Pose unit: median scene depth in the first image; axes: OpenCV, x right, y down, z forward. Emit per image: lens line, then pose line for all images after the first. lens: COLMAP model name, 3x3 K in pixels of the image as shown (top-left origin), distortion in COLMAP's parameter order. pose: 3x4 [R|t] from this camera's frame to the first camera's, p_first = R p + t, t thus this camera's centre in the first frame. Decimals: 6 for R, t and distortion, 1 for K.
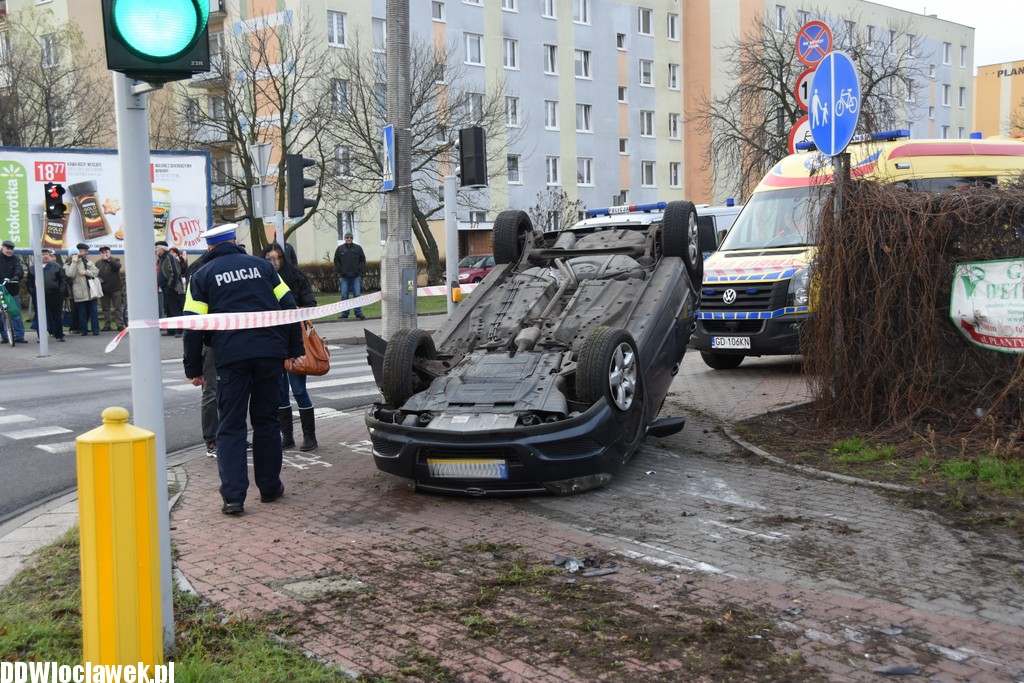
lens RADIAL K [[1229.3, 0, 509.0], [0, 1229.3, 341.1], [0, 0, 1]] dist [0.091031, 0.000000]
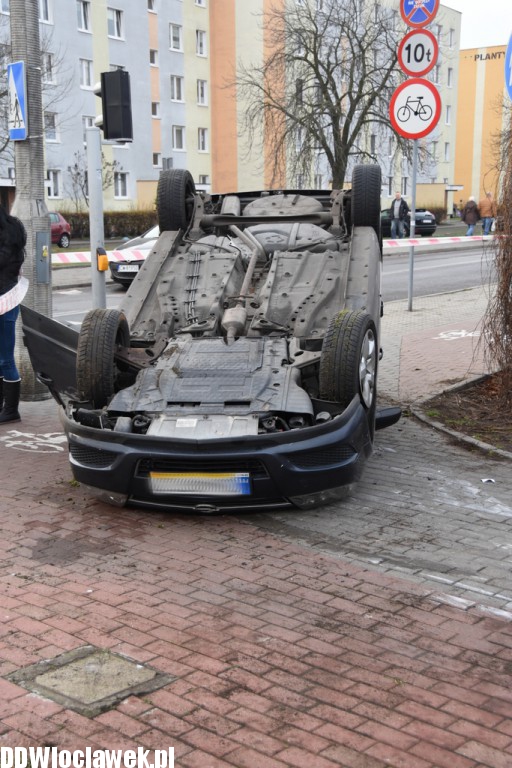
lens RADIAL K [[1107.4, 0, 260.5], [0, 1107.4, 387.5], [0, 0, 1]] dist [0.220931, 0.000000]
pose [[0.978986, -0.011493, 0.203602, -0.103232], [-0.005594, 0.996521, 0.083152, -0.016593], [-0.203849, -0.082544, 0.975516, 0.185634]]
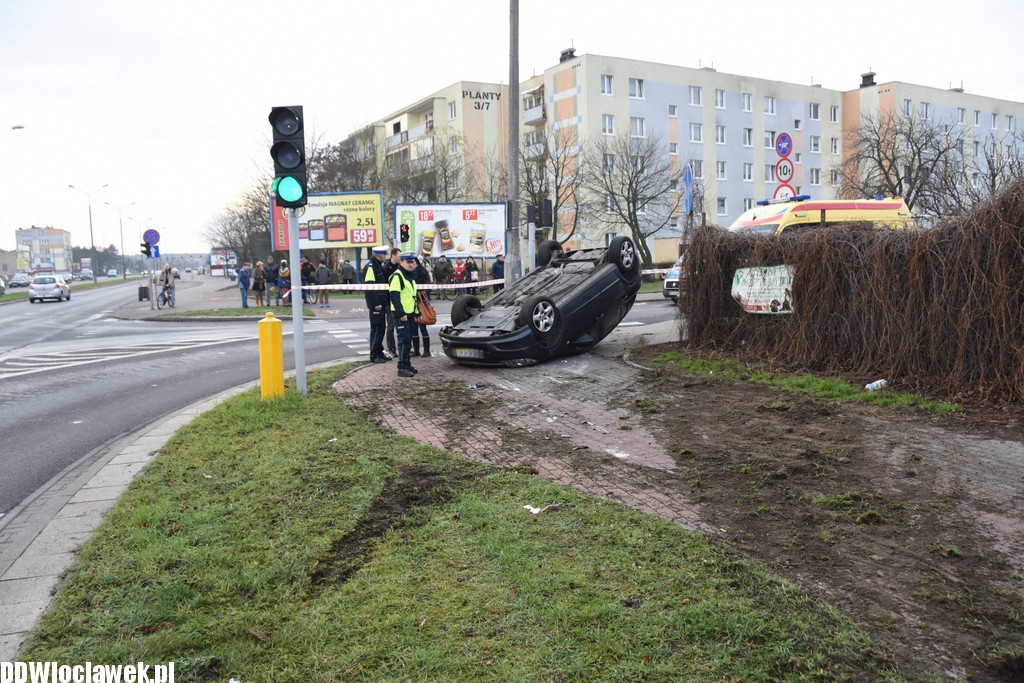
lens RADIAL K [[797.5, 0, 512.6], [0, 797.5, 351.5], [0, 0, 1]] dist [-0.158065, 0.103664]
pose [[0.951116, 0.039851, -0.306253, 0.358646], [-0.025318, 0.998363, 0.051284, 0.013720], [0.307796, -0.041024, 0.950568, -0.297064]]
